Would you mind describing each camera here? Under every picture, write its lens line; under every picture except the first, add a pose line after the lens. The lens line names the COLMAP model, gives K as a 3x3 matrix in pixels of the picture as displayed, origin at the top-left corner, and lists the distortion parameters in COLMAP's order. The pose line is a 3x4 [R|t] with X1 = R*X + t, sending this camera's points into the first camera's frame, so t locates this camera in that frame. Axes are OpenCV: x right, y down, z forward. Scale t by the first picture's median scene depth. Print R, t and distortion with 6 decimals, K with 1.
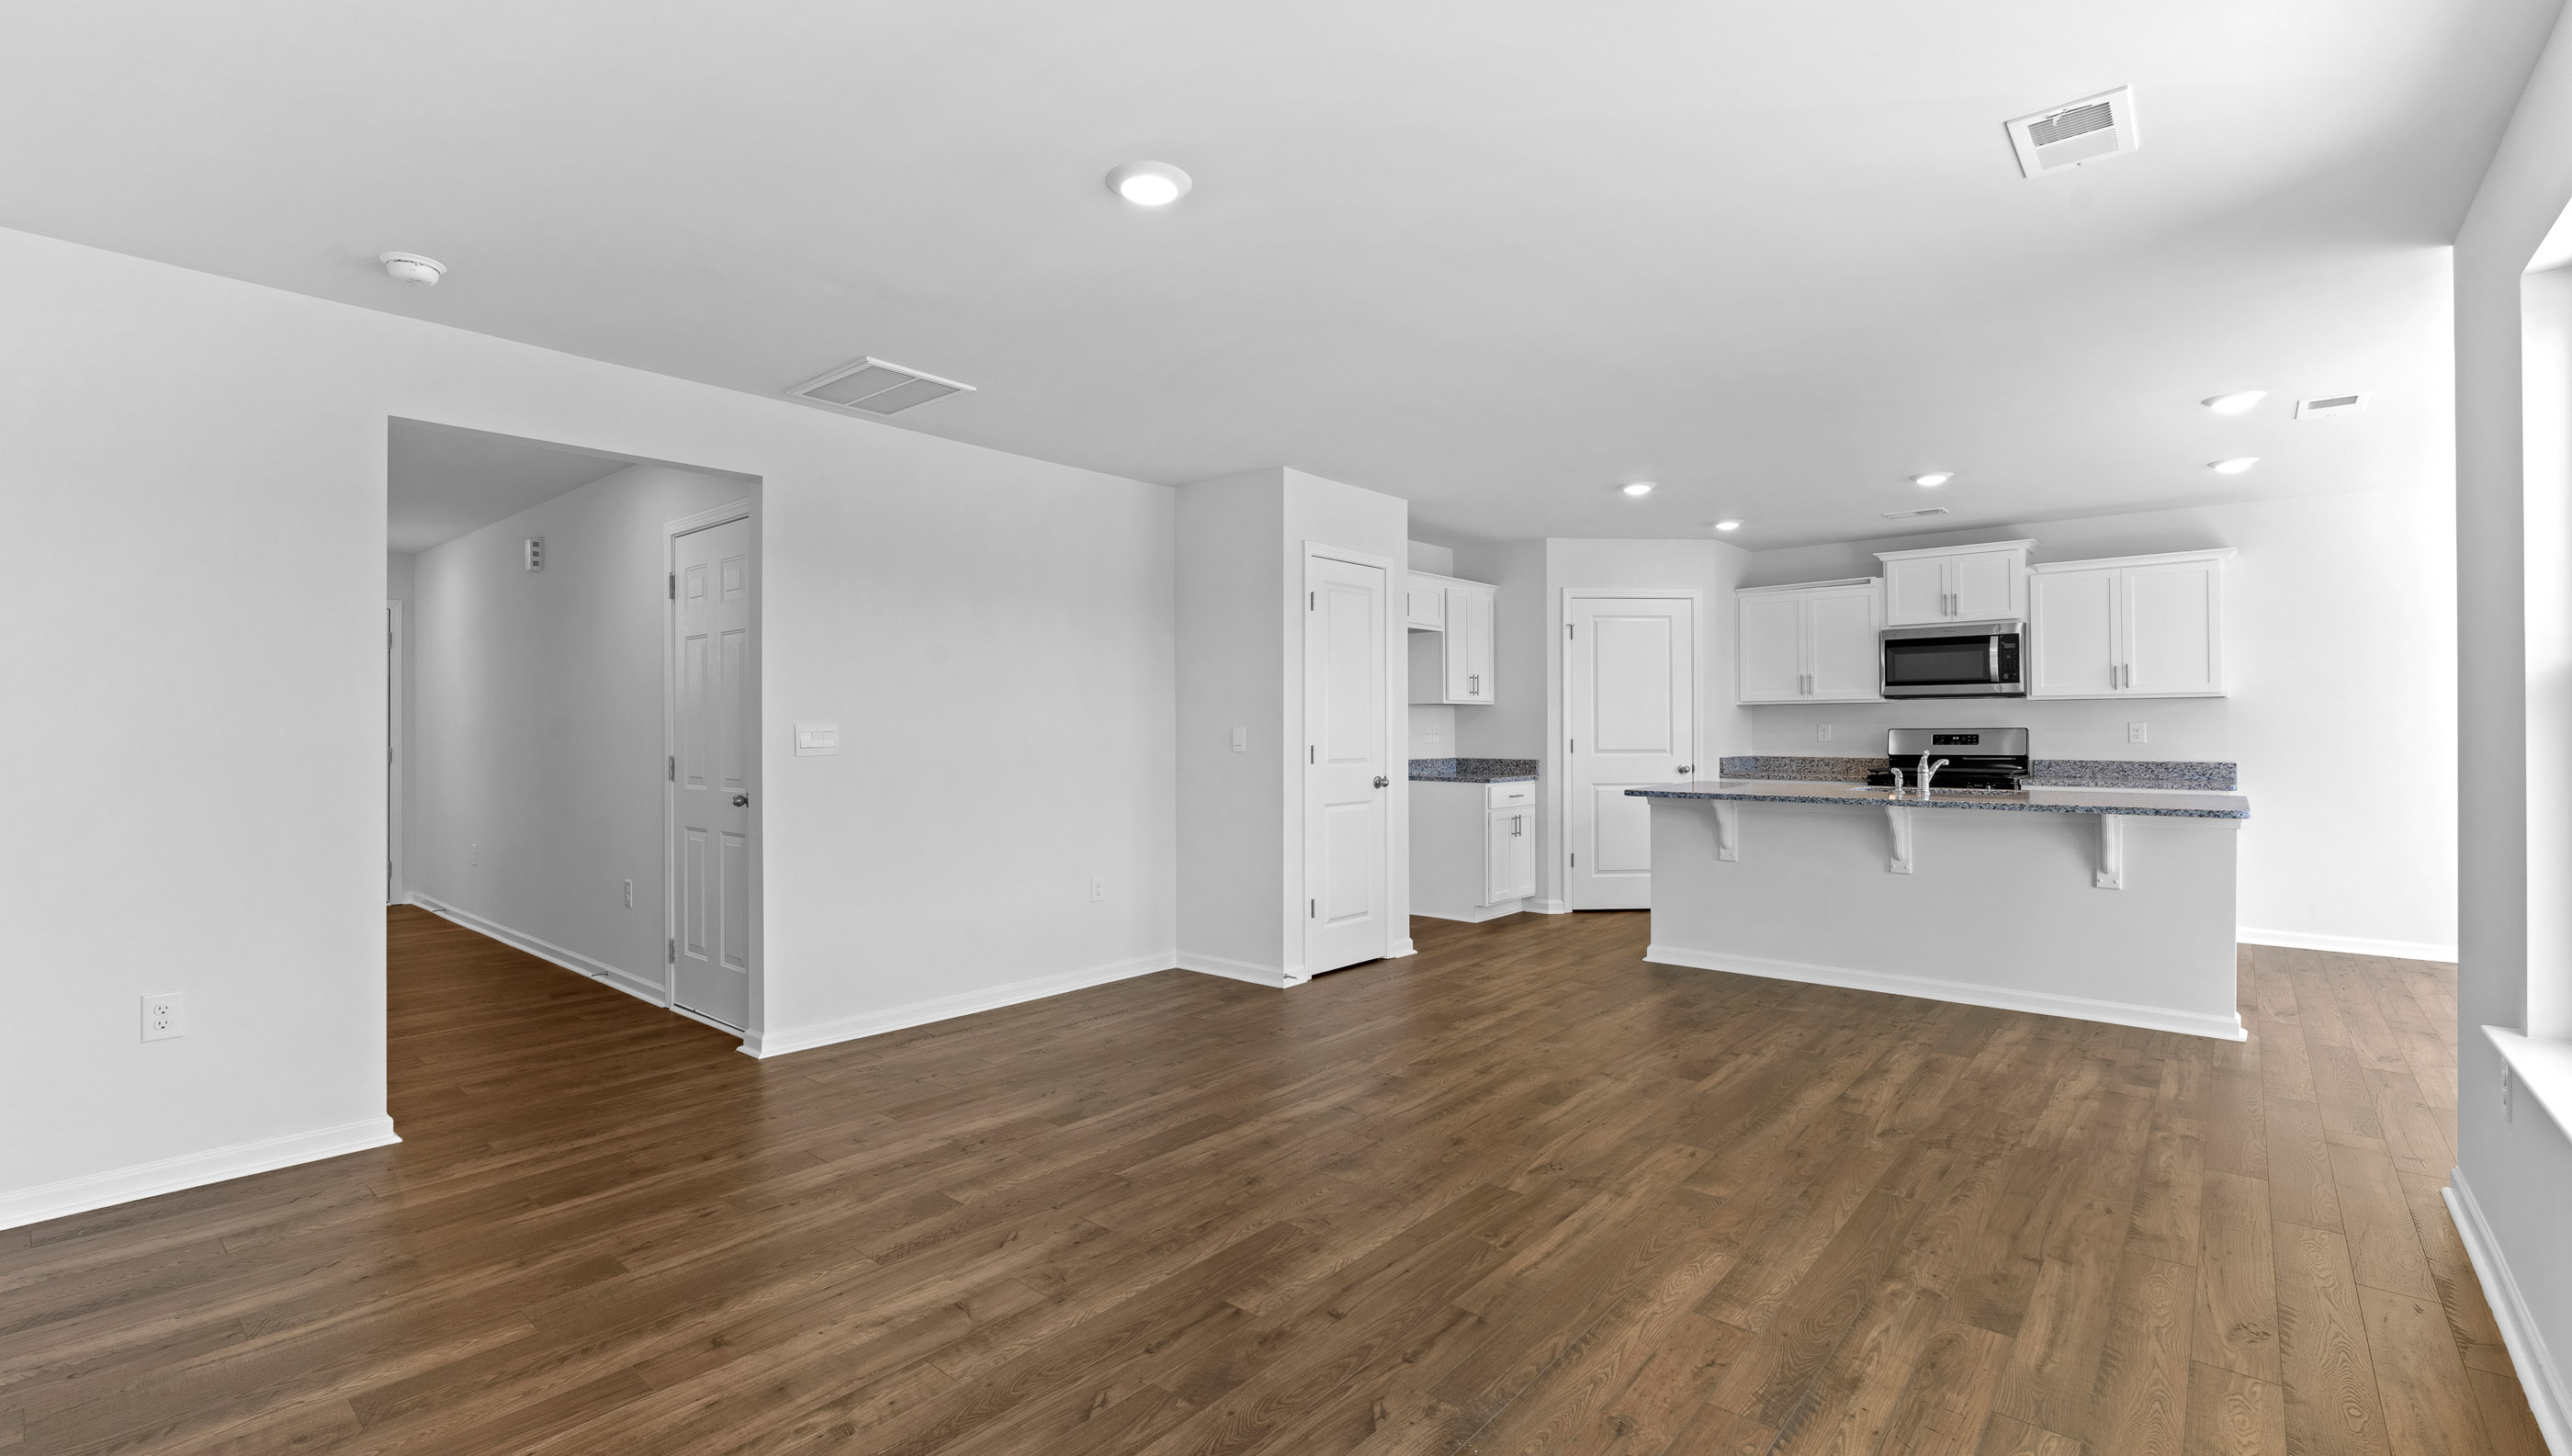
lens RADIAL K [[1126.3, 0, 1289.1], [0, 1126.3, 714.4], [0, 0, 1]] dist [-0.008754, 0.000593]
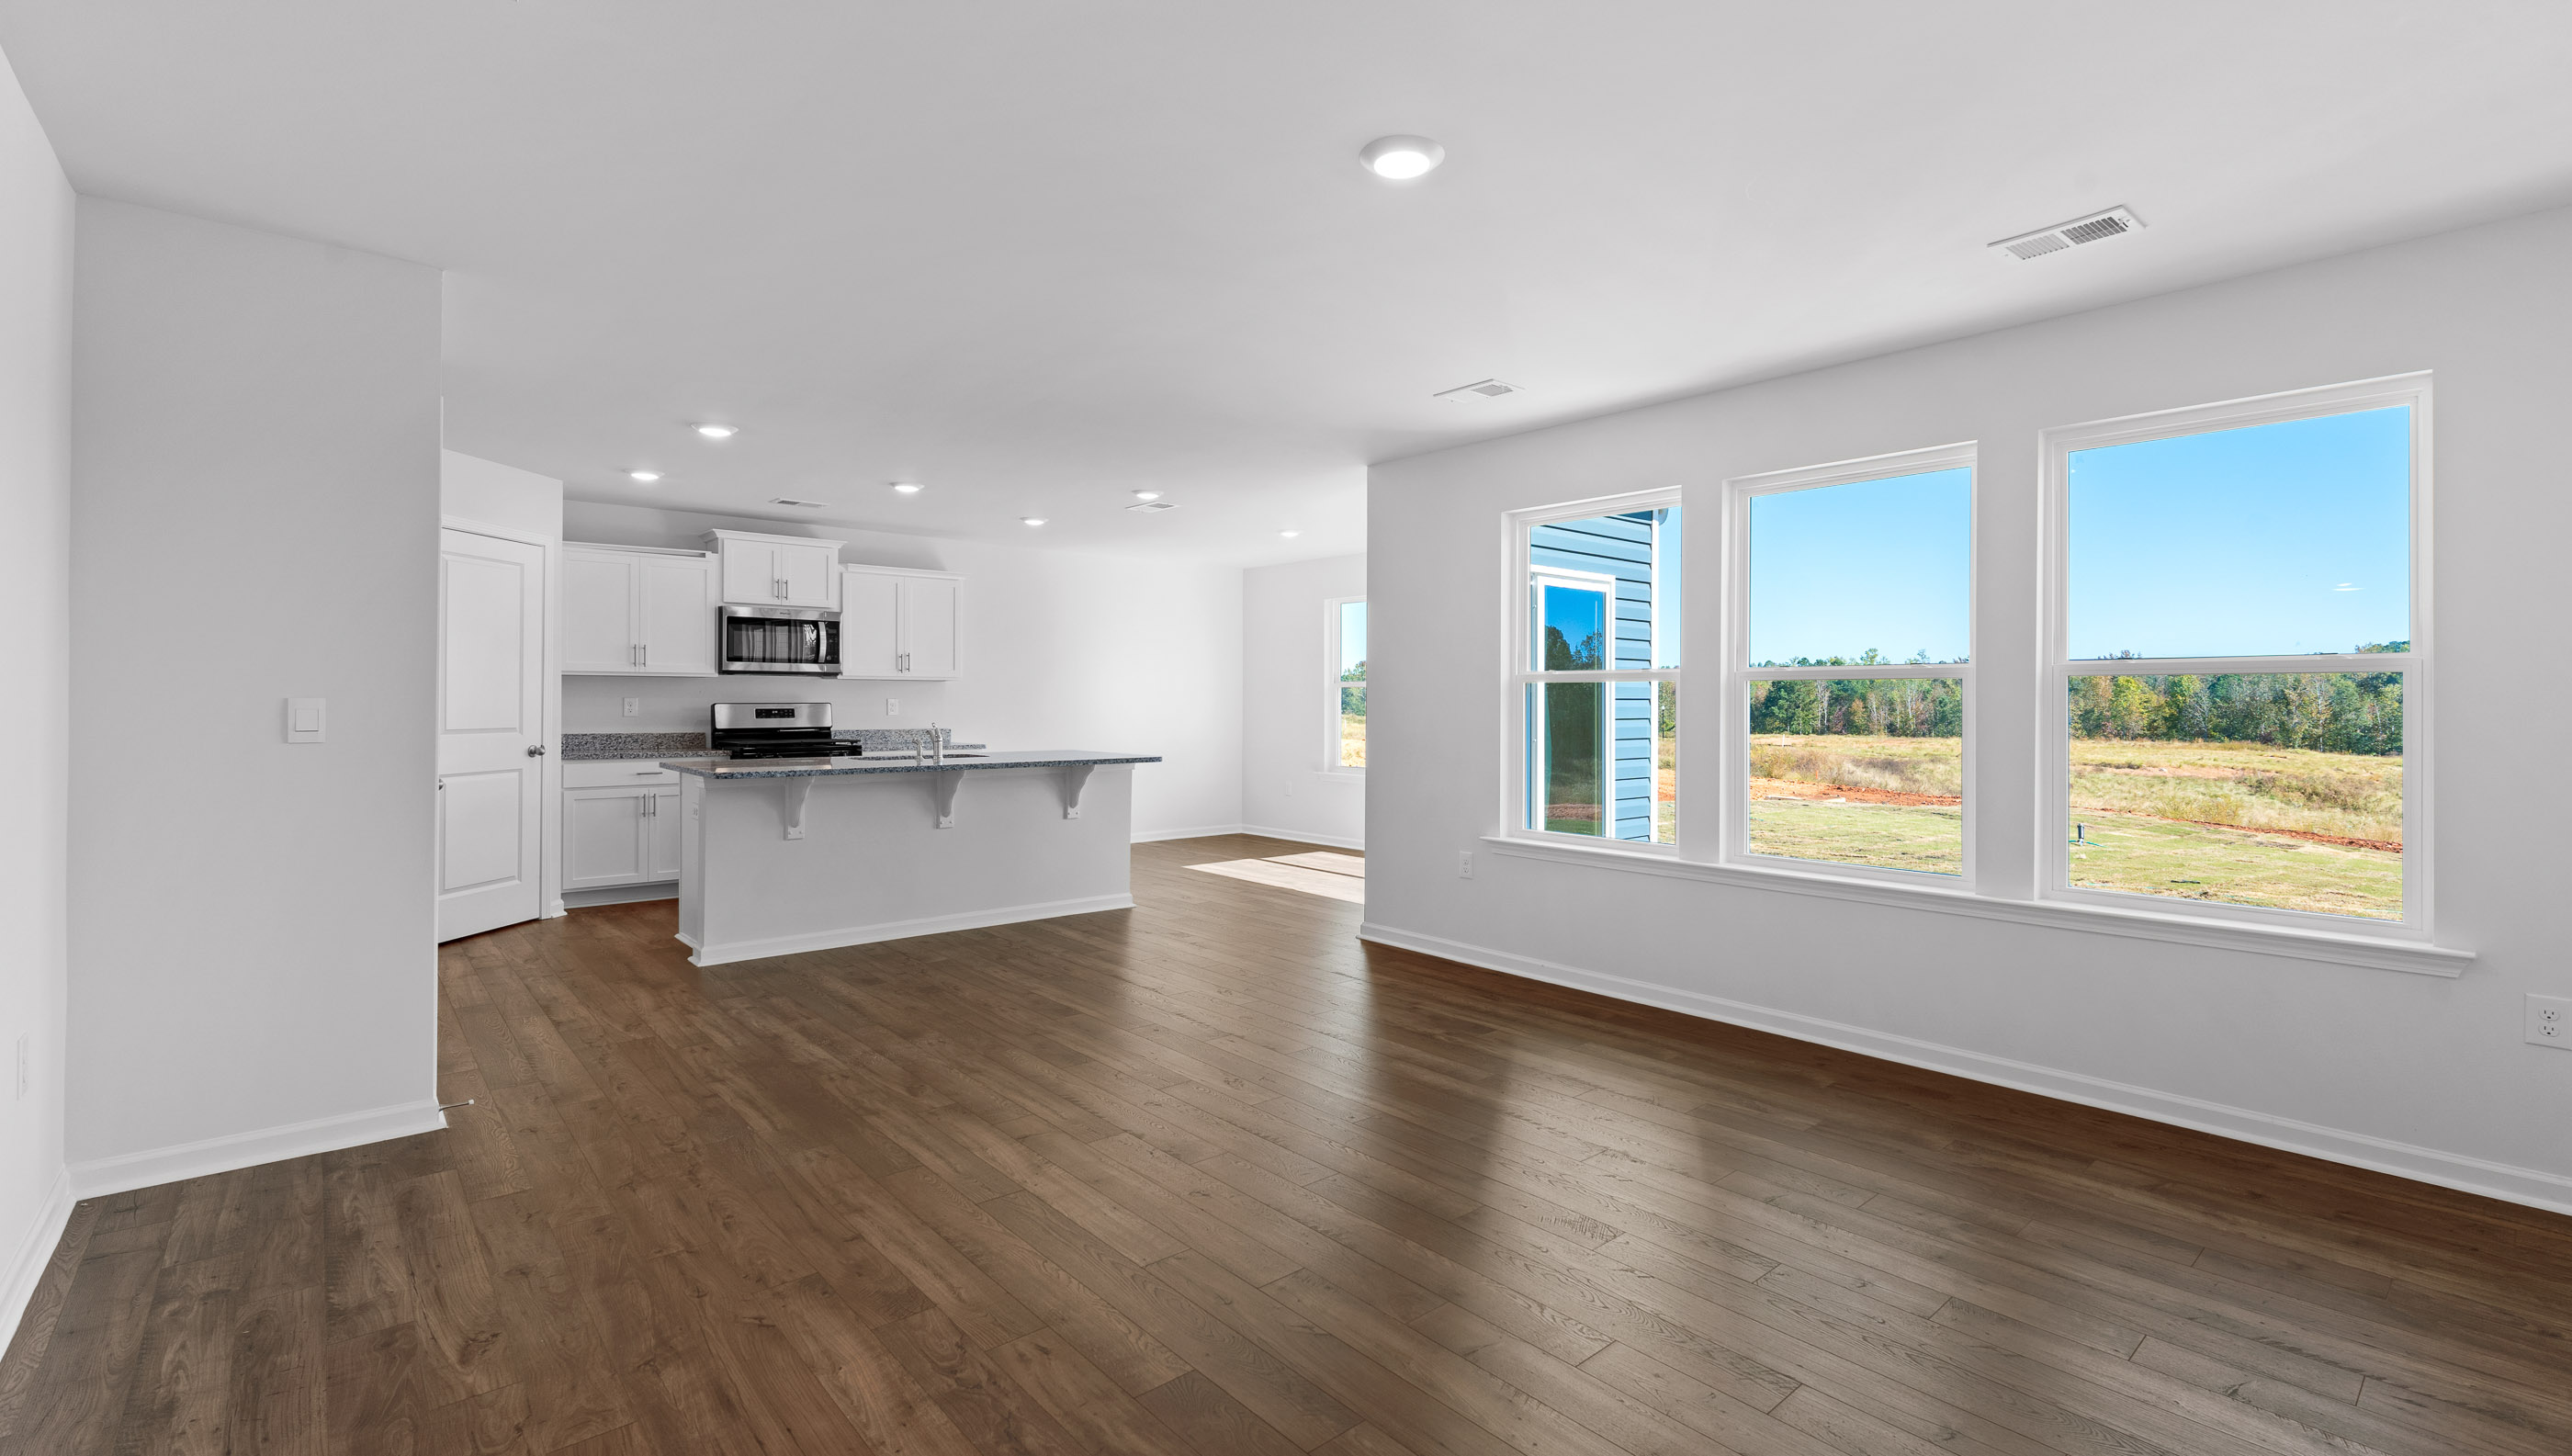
lens RADIAL K [[1126.3, 0, 1283.1], [0, 1126.3, 700.5], [0, 0, 1]] dist [-0.008754, 0.000593]
pose [[0.149645, 0.006088, 0.988721, -0.425453], [-0.015806, 0.999868, -0.003765, 0.006496], [-0.988613, -0.015064, 0.149722, 0.366761]]
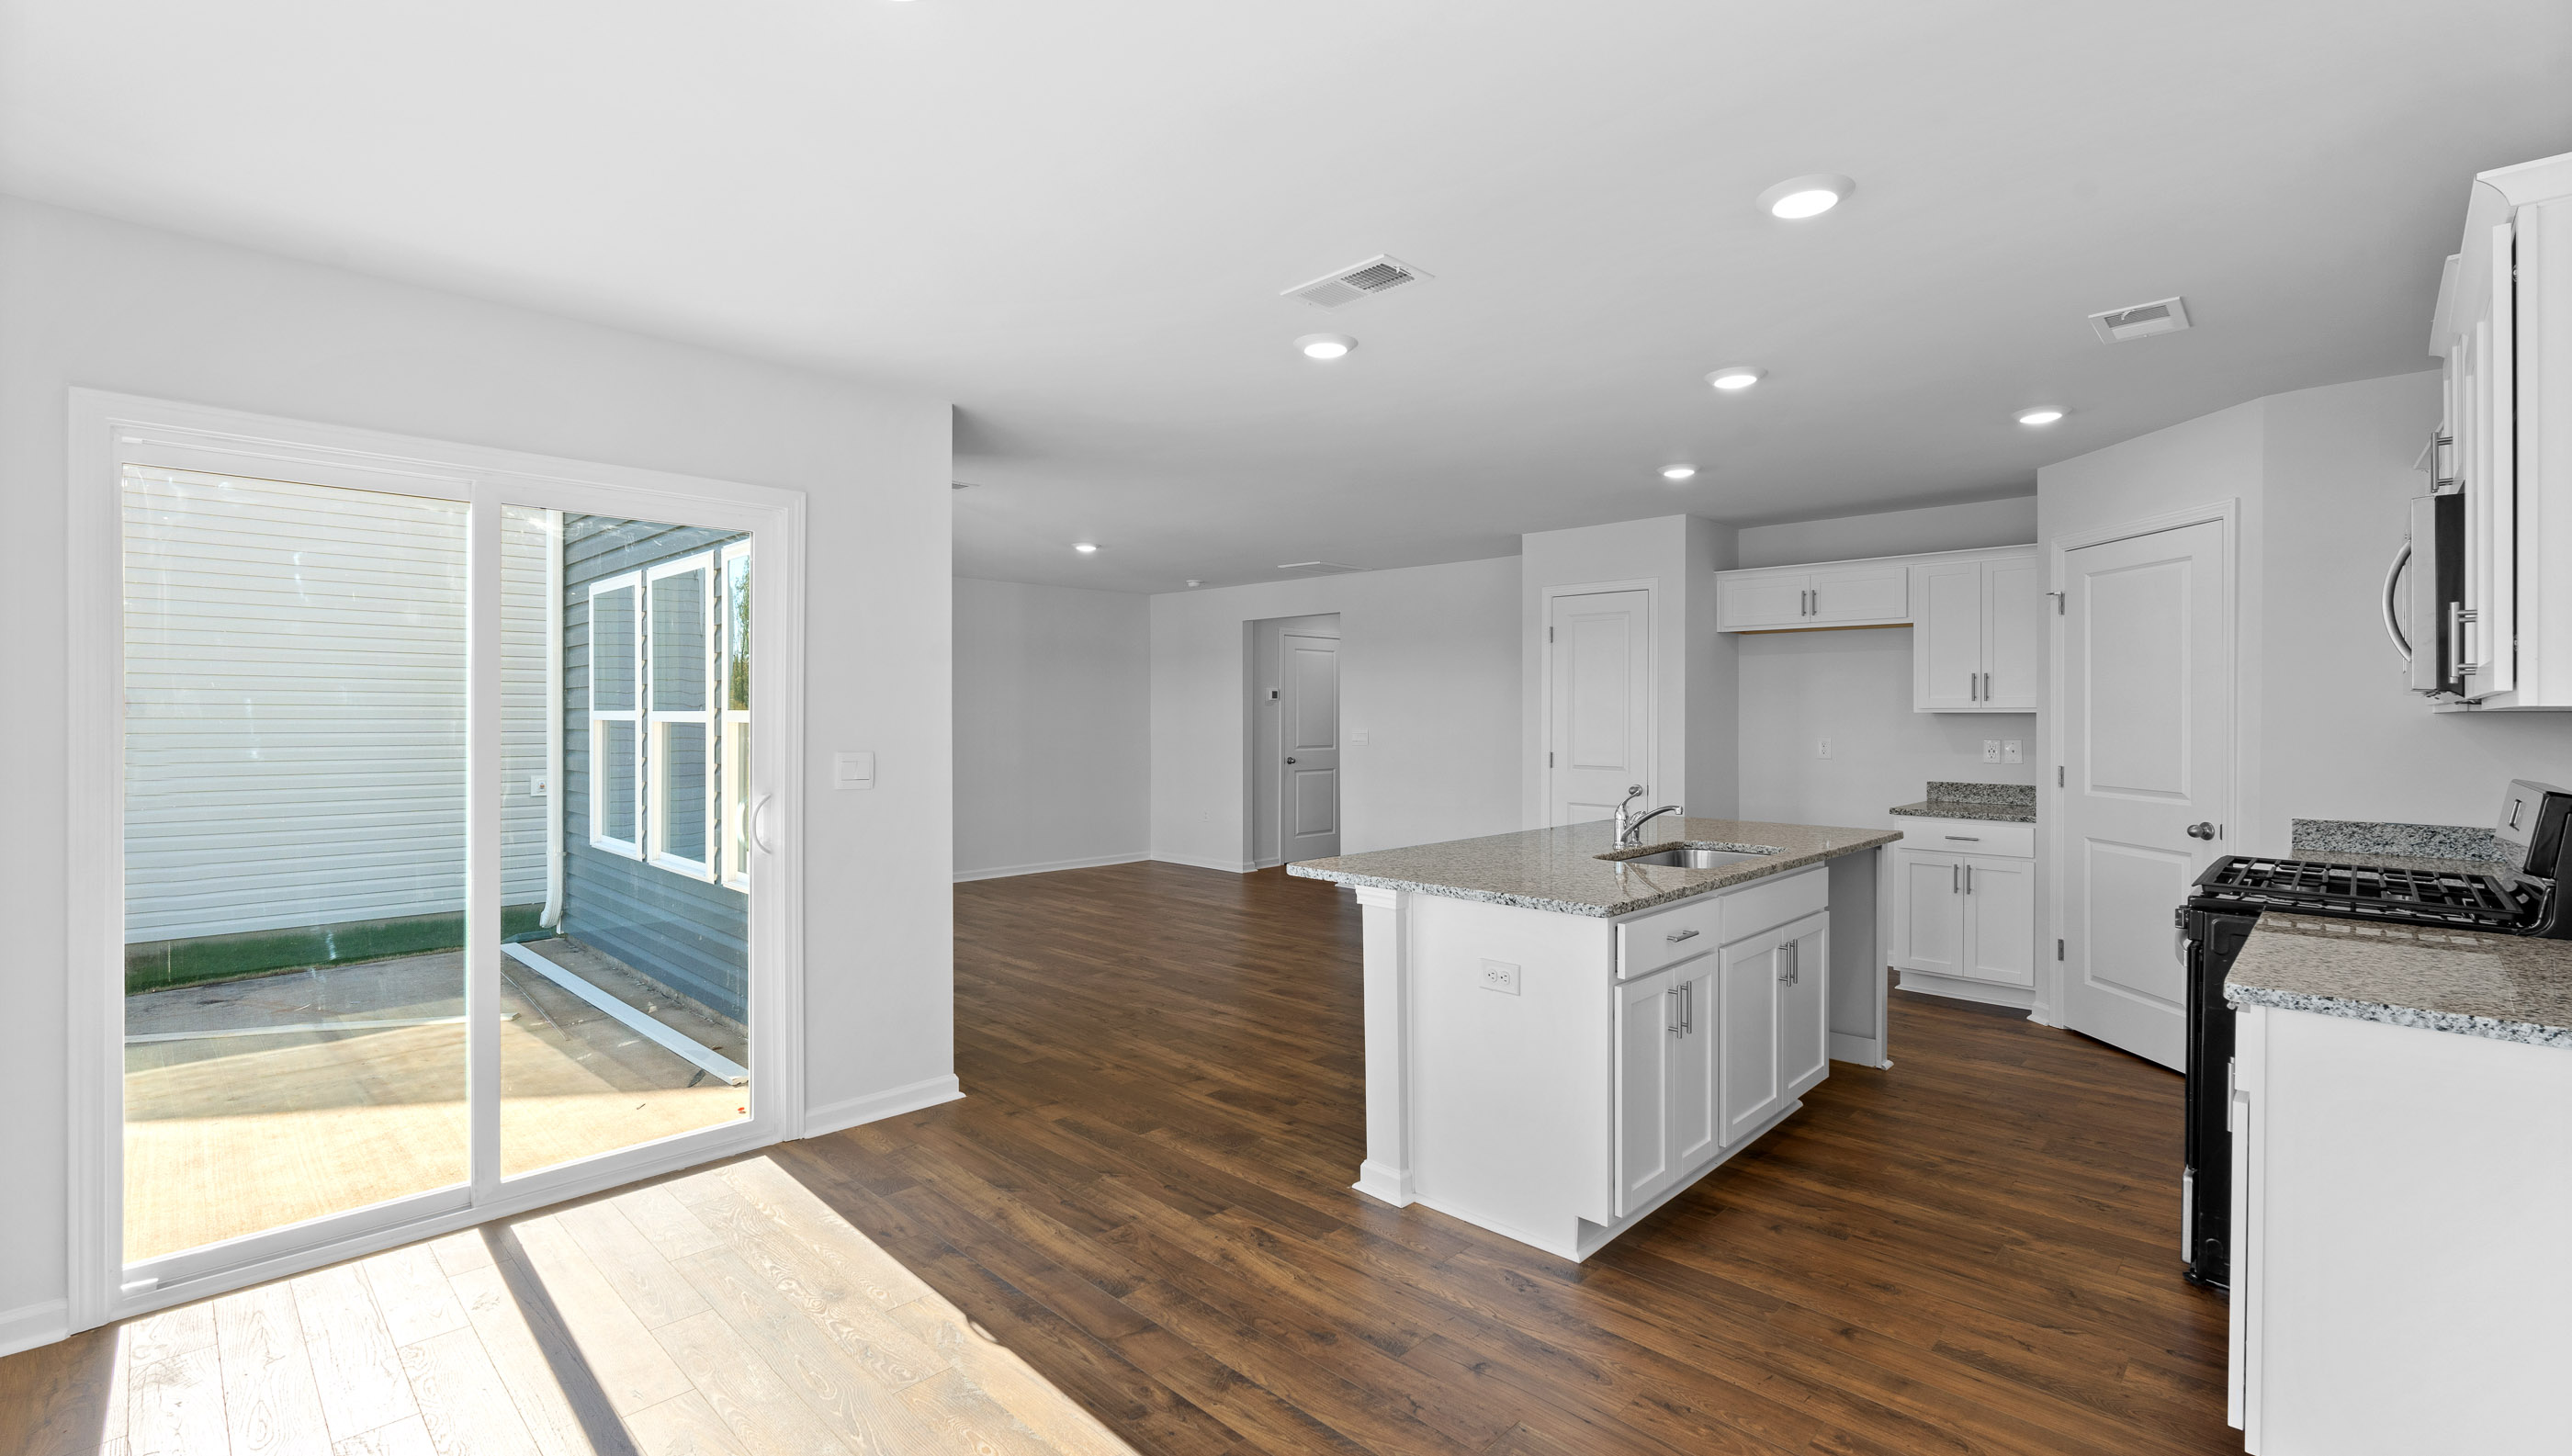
lens RADIAL K [[1126.3, 0, 1263.7], [0, 1126.3, 713.9], [0, 0, 1]] dist [-0.008754, 0.000593]
pose [[-0.079534, 0.002502, -0.996829, 1.035107], [0.009245, 0.999956, 0.001772, -0.015596], [0.996789, -0.009074, -0.079553, 0.646640]]
